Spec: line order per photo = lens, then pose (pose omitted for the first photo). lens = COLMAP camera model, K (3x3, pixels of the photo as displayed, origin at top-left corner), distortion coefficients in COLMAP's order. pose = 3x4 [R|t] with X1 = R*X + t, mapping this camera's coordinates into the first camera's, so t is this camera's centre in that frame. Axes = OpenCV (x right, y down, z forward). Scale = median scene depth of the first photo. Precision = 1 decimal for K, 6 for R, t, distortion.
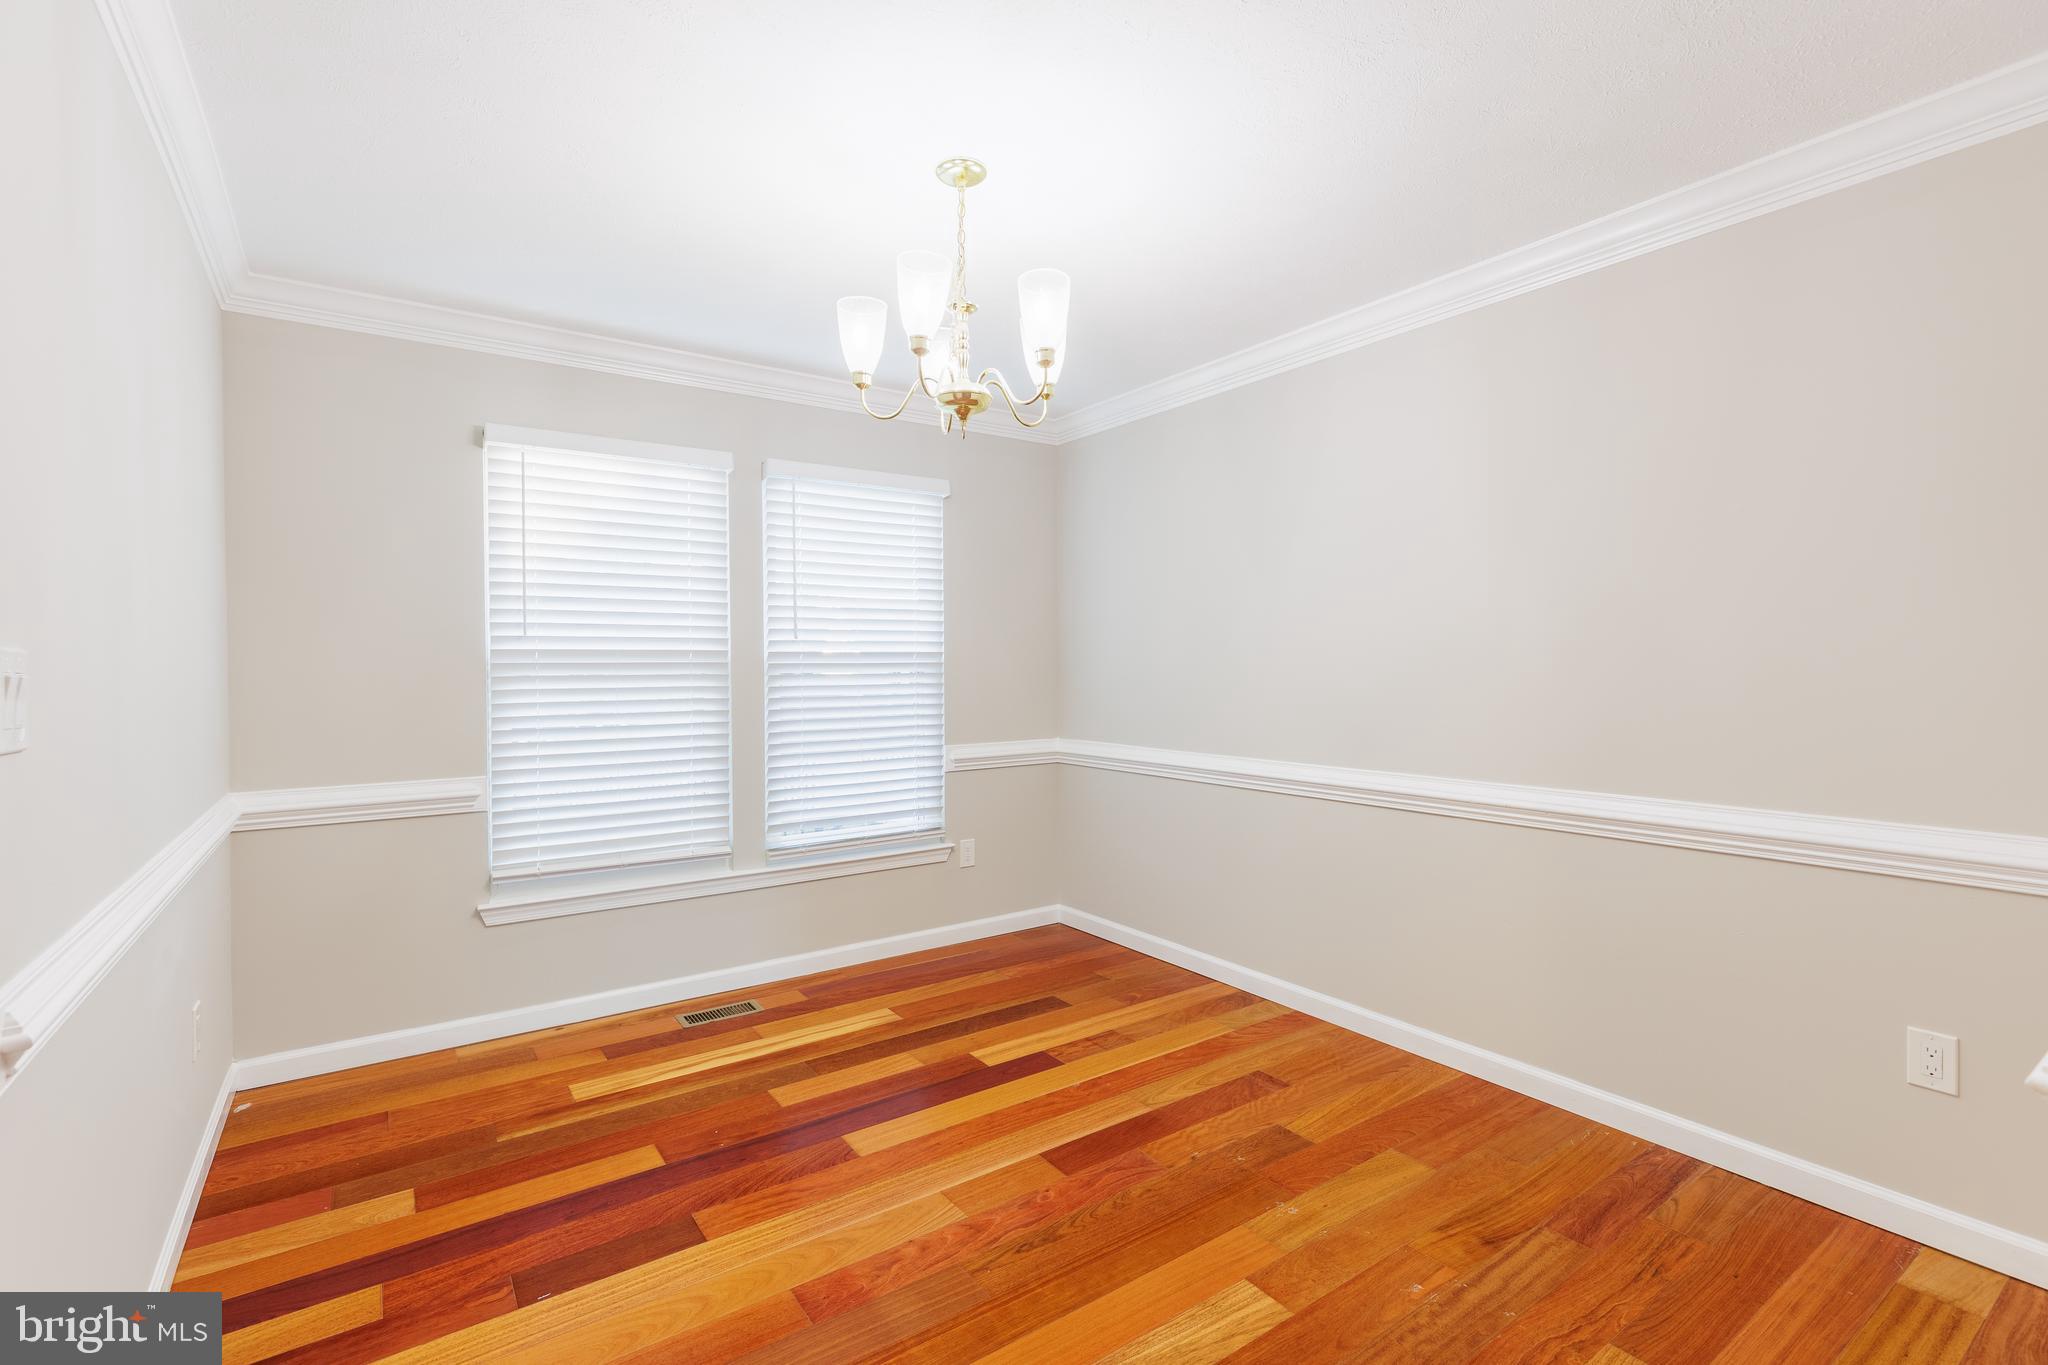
lens RADIAL K [[926.1, 0, 1022.6], [0, 926.1, 675.4], [0, 0, 1]] dist [0.007607, -0.001511]
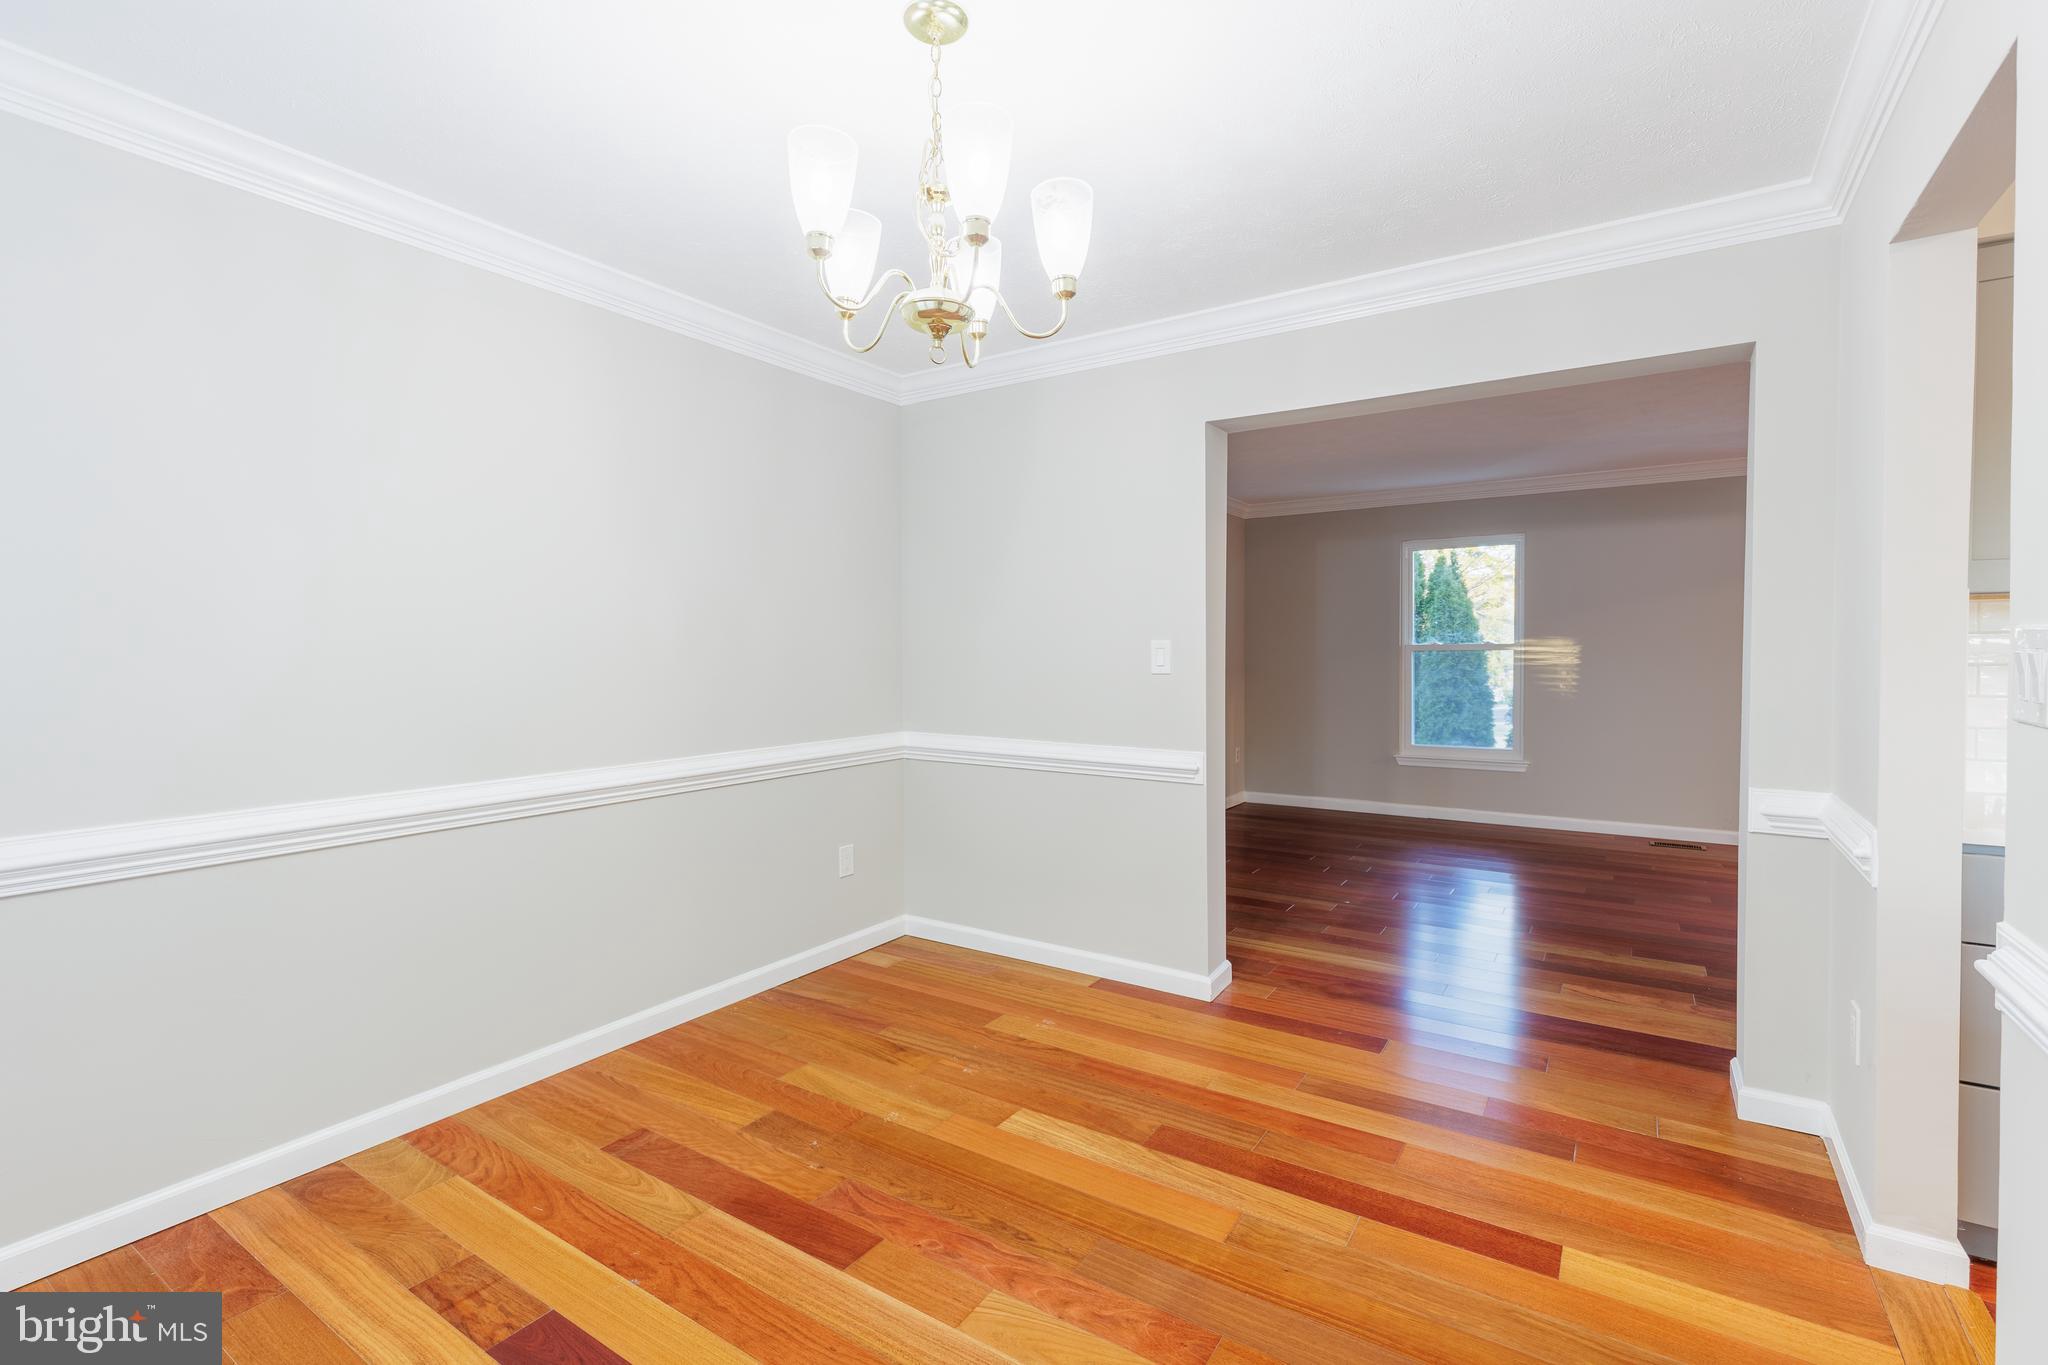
lens RADIAL K [[926.1, 0, 1023.4], [0, 926.1, 676.6], [0, 0, 1]] dist [0.007607, -0.001511]
pose [[-0.368214, -0.018271, 0.929562, -0.784124], [0.020075, 0.999418, 0.027596, -0.005602], [-0.929524, 0.028822, -0.367633, 1.165507]]
